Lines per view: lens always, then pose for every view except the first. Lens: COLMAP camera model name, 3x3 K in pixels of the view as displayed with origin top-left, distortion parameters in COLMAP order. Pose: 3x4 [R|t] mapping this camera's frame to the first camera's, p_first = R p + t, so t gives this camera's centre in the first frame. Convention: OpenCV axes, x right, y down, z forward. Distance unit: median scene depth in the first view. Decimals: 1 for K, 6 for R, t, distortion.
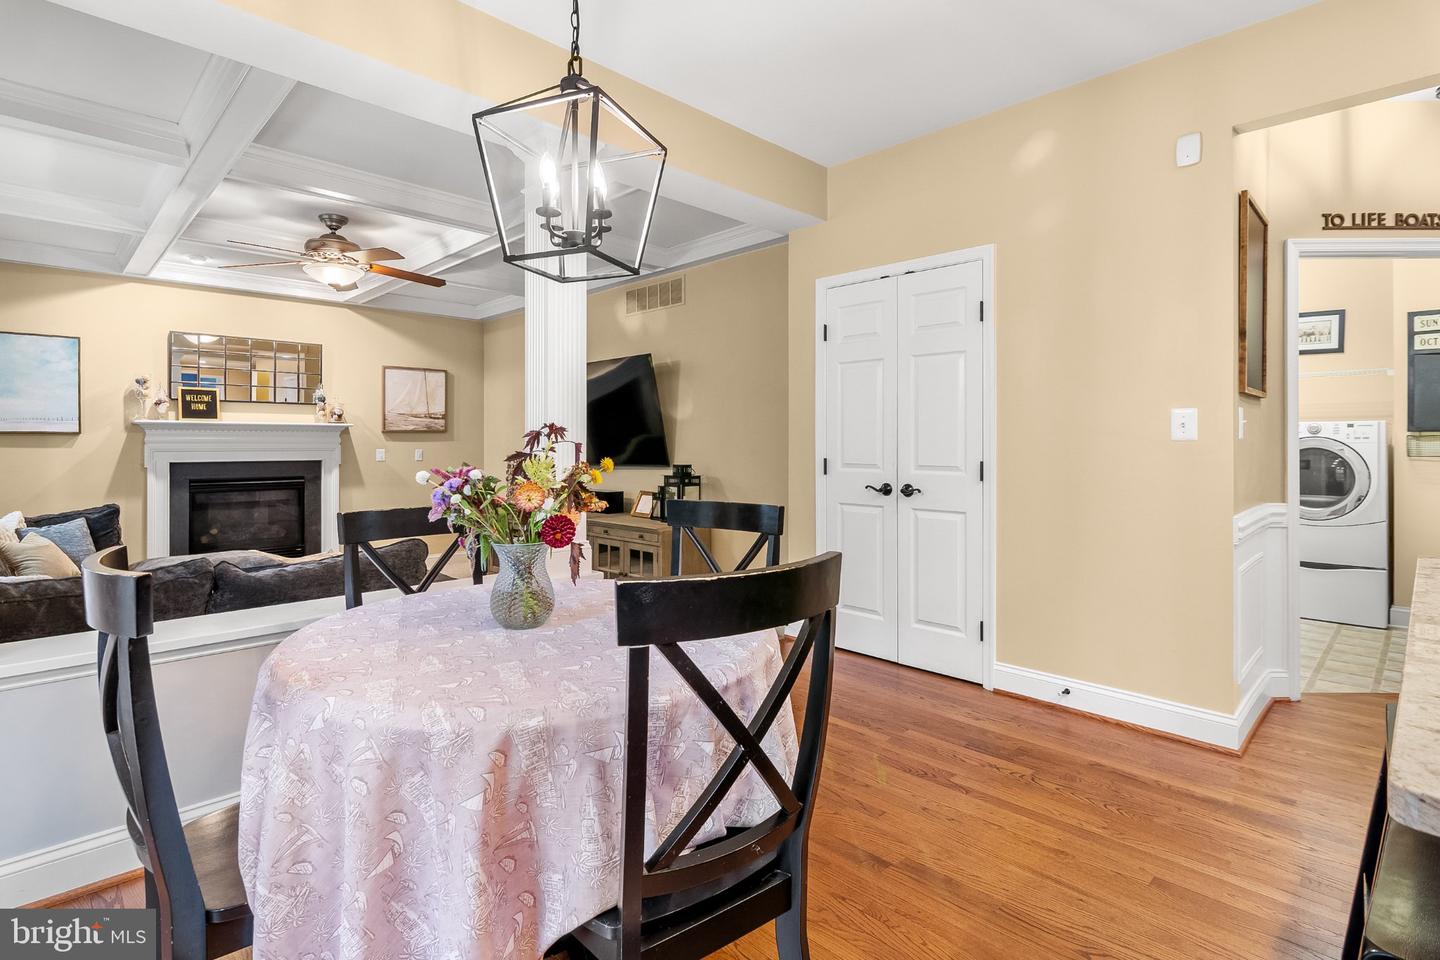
lens RADIAL K [[694.7, 0, 722.8], [0, 694.7, 458.7], [0, 0, 1]] dist [-0.001847, -0.000274]
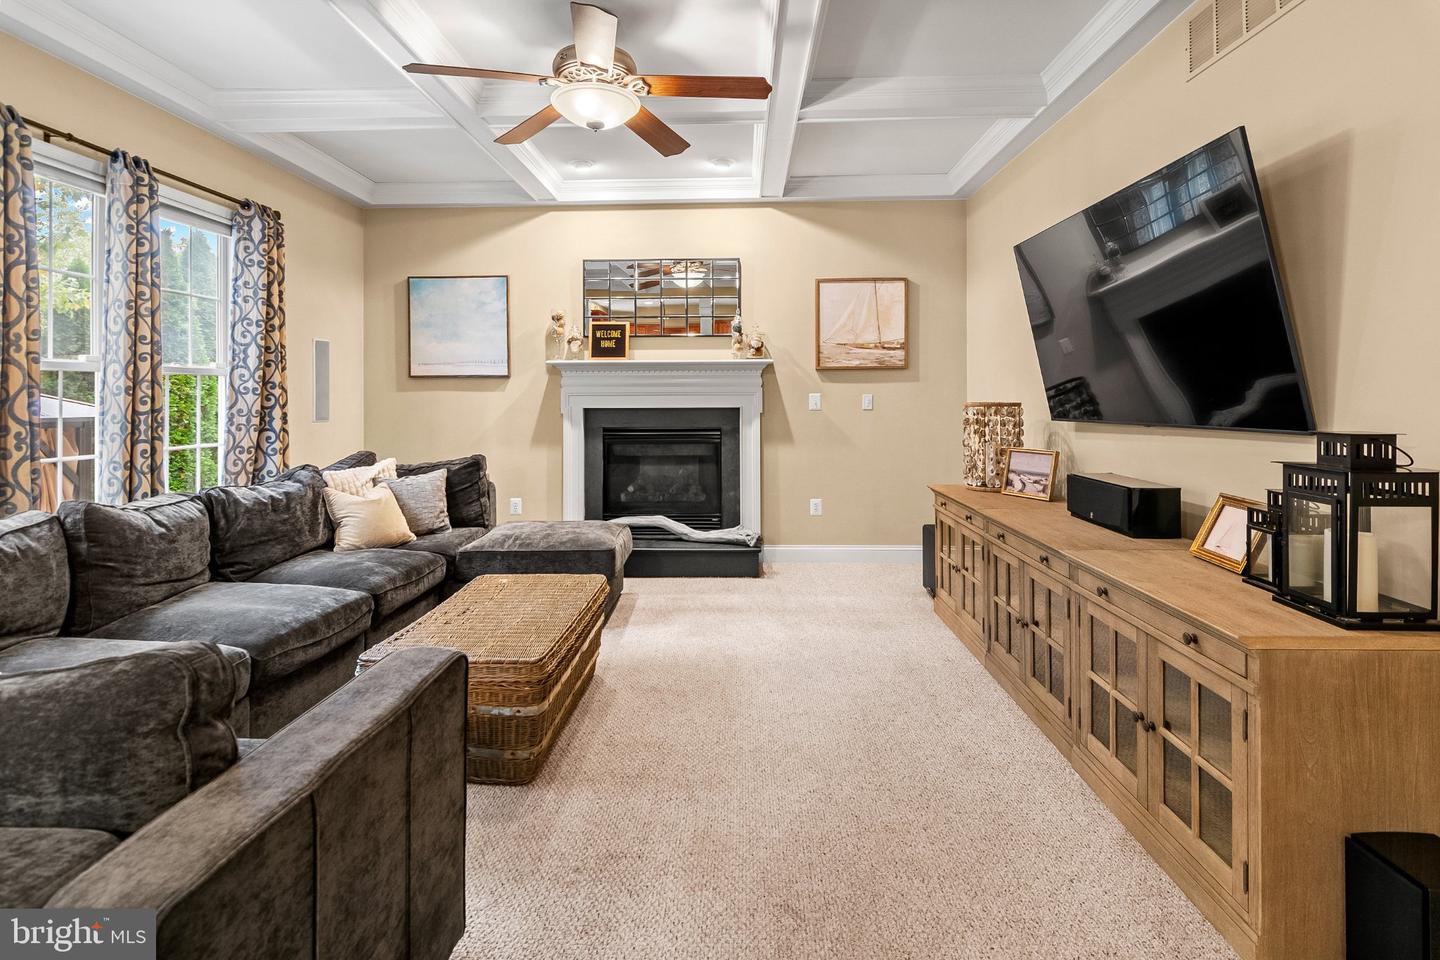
lens RADIAL K [[671.1, 0, 750.2], [0, 671.1, 402.0], [0, 0, 1]] dist [-0.000804, 0.000059]
pose [[0.676250, 0.002708, -0.736667, -0.020590], [-0.011411, 0.999912, -0.006800, 0.000944], [0.736583, 0.013005, 0.676222, 0.557051]]
